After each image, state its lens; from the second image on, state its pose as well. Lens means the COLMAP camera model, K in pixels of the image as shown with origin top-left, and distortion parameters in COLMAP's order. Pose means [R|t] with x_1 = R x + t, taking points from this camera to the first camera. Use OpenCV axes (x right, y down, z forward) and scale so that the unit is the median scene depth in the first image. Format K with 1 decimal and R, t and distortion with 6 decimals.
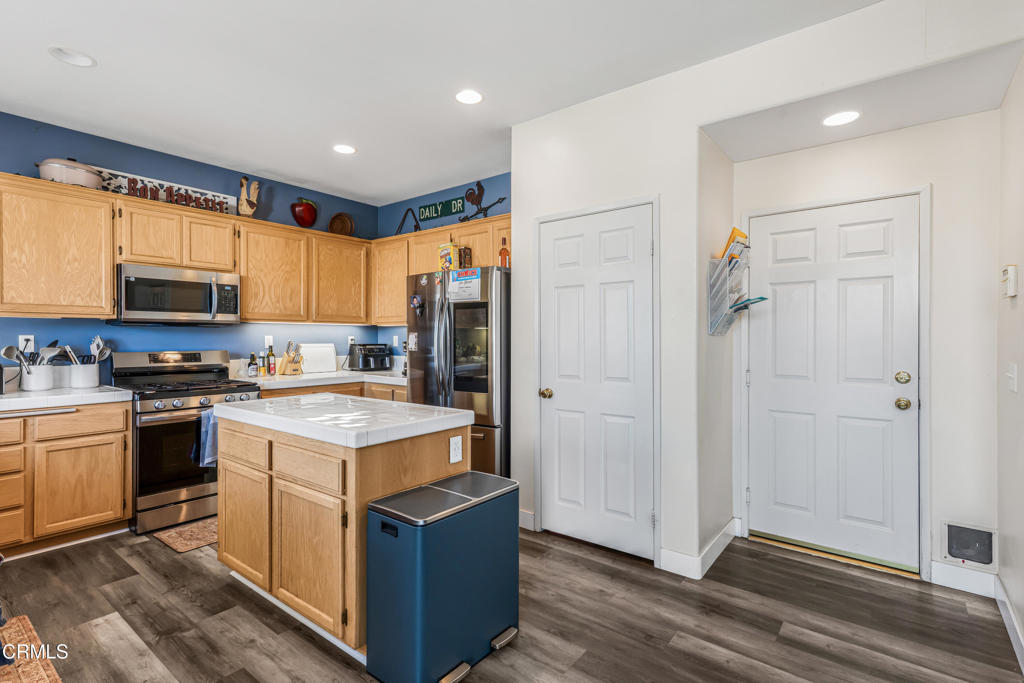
lens RADIAL K [[485.7, 0, 530.6], [0, 485.7, 342.3], [0, 0, 1]] dist [0.006588, 0.000292]
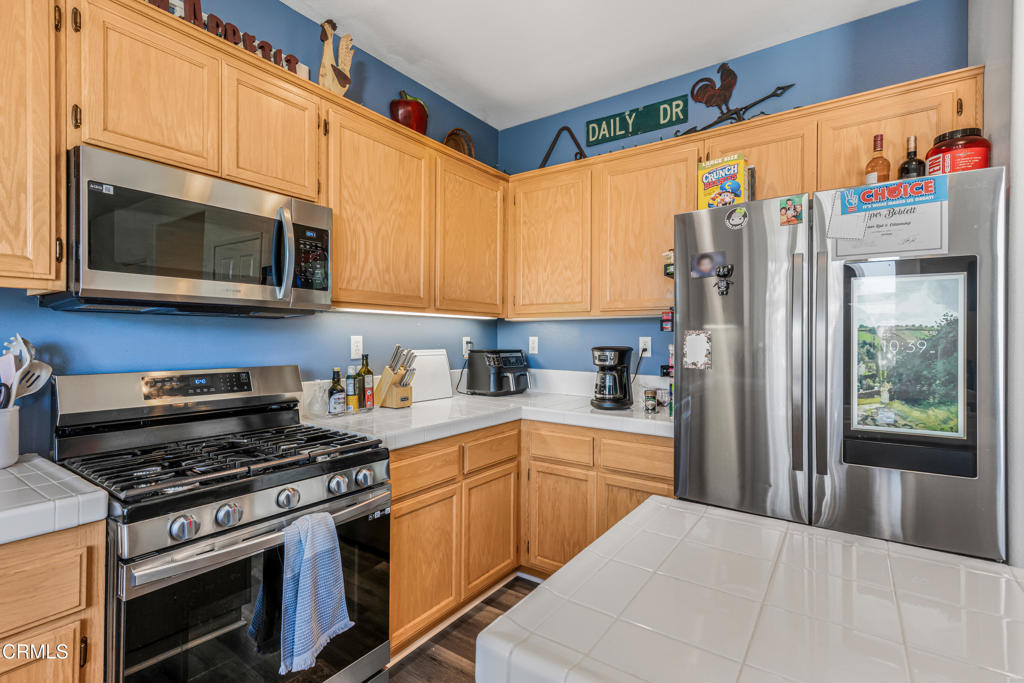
lens RADIAL K [[489.2, 0, 512.0], [0, 489.2, 341.5], [0, 0, 1]] dist [0.008702, -0.000442]
pose [[0.999869, 0.003966, 0.015686, -0.448226], [-0.003916, 0.999987, -0.003199, -0.007360], [-0.015698, 0.003137, 0.999872, 0.541134]]
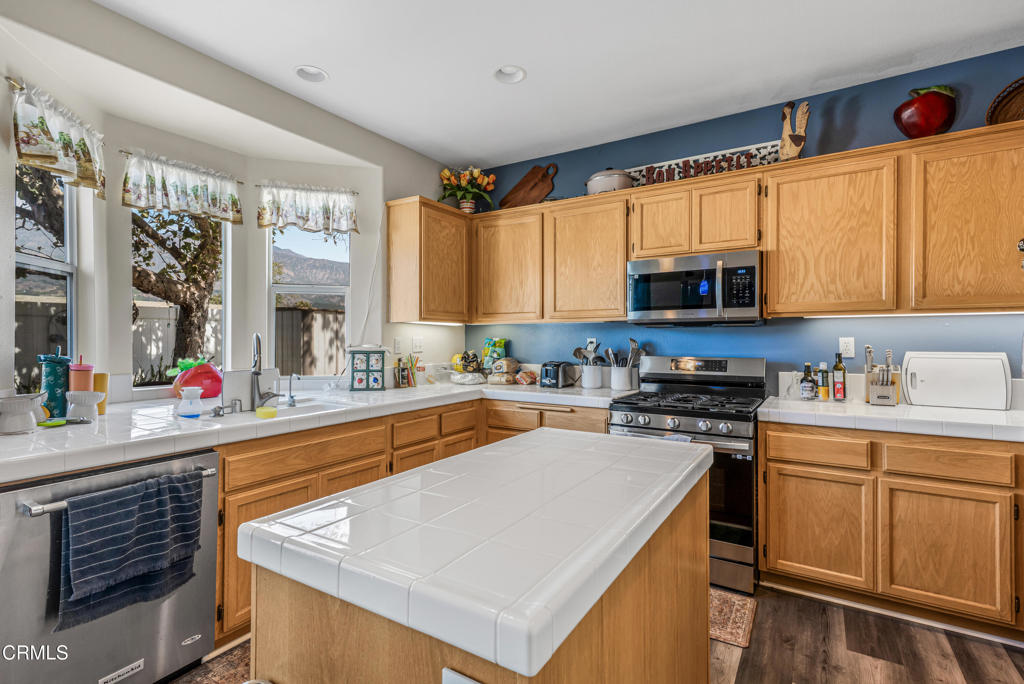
lens RADIAL K [[502.9, 0, 501.5], [0, 502.9, 339.5], [0, 0, 1]] dist [0.010007, 0.000537]
pose [[0.057960, 0.000637, -0.998319, 0.103000], [-0.007963, 0.999968, 0.000176, -0.008652], [0.998287, 0.007939, 0.057963, 0.623235]]
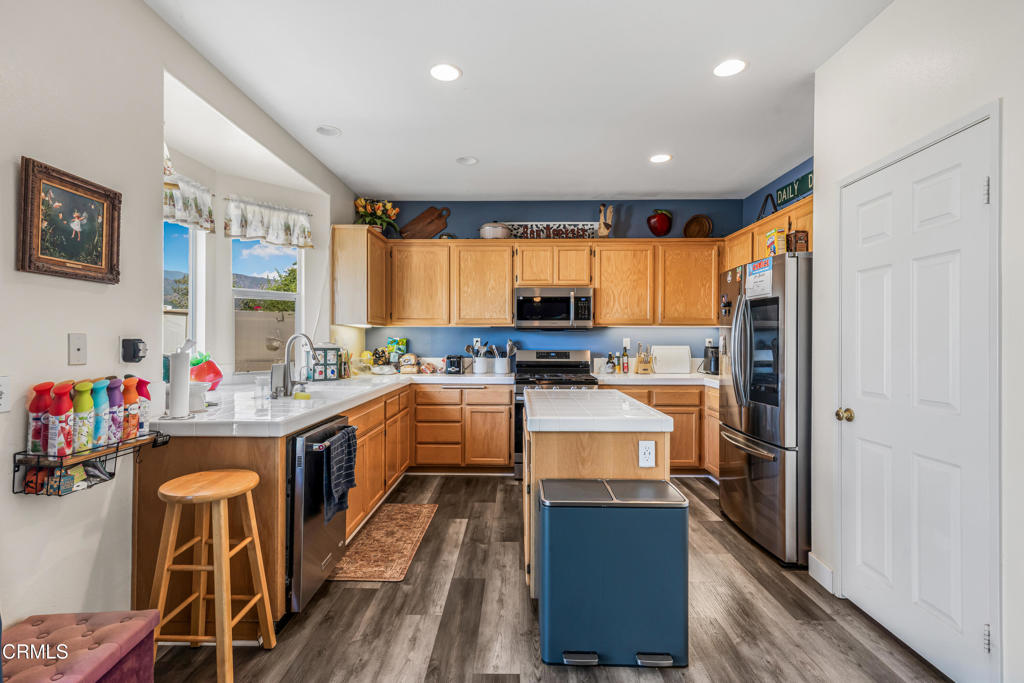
lens RADIAL K [[510.3, 0, 512.0], [0, 510.3, 341.5], [0, 0, 1]] dist [0.001010, 0.000218]
pose [[0.580926, 0.003449, -0.813949, 0.328581], [-0.008536, 0.999962, -0.001855, -0.001447], [0.813911, 0.008025, 0.580934, 0.112665]]
